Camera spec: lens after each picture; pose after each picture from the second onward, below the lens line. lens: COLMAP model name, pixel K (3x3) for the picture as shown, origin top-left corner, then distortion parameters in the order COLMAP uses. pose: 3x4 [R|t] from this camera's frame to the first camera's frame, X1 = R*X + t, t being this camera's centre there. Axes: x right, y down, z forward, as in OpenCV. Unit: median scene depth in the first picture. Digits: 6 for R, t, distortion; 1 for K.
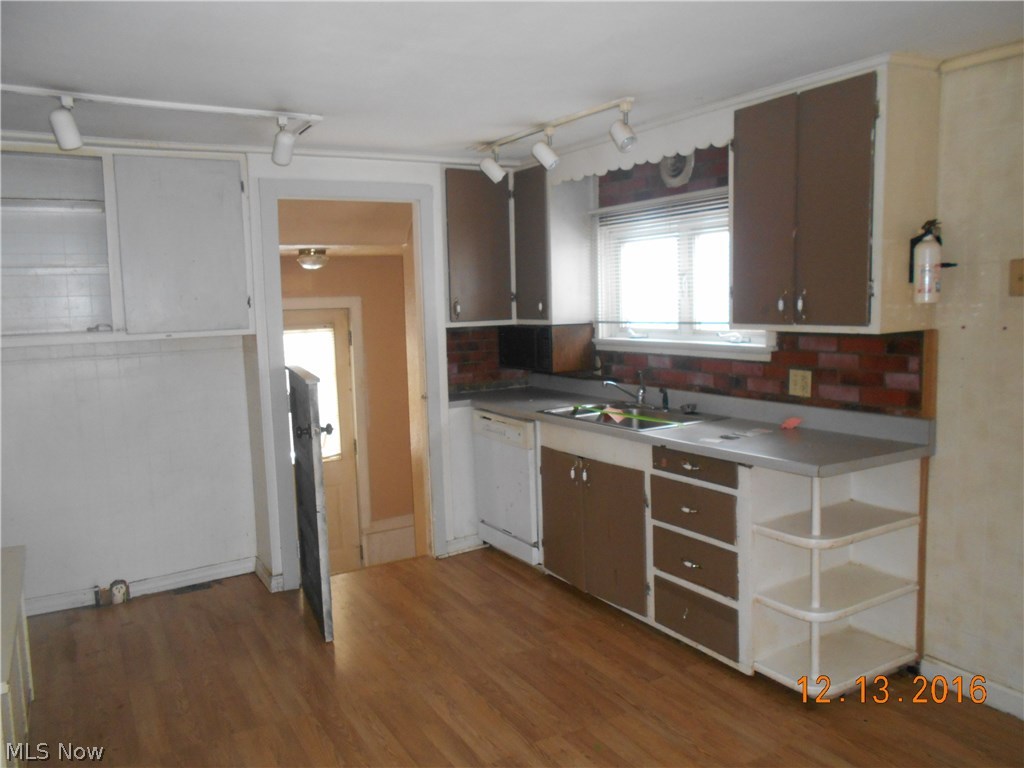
lens RADIAL K [[786.5, 0, 512.4], [0, 786.5, 383.3], [0, 0, 1]] dist [-0.009817, -0.003947]
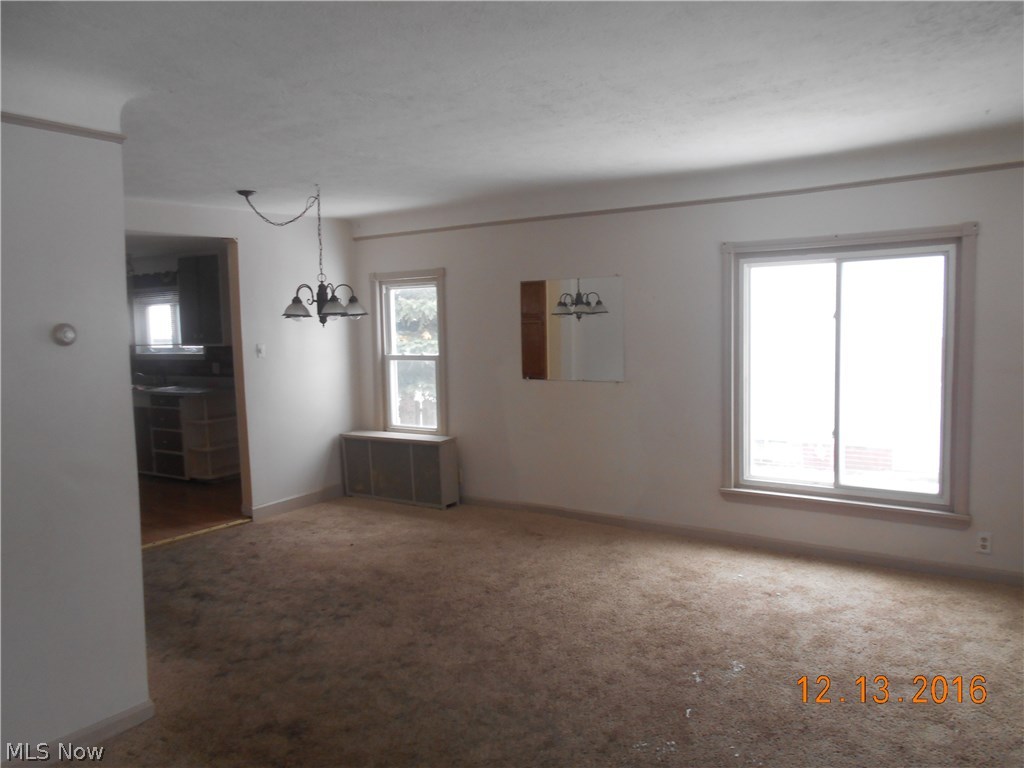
lens RADIAL K [[786.5, 0, 512.5], [0, 786.5, 381.8], [0, 0, 1]] dist [-0.009817, -0.003947]
pose [[0.906646, -0.035711, 0.420377, 0.178111], [0.051800, 0.998295, -0.026914, 0.159671], [-0.418699, 0.046177, 0.906950, -1.630652]]
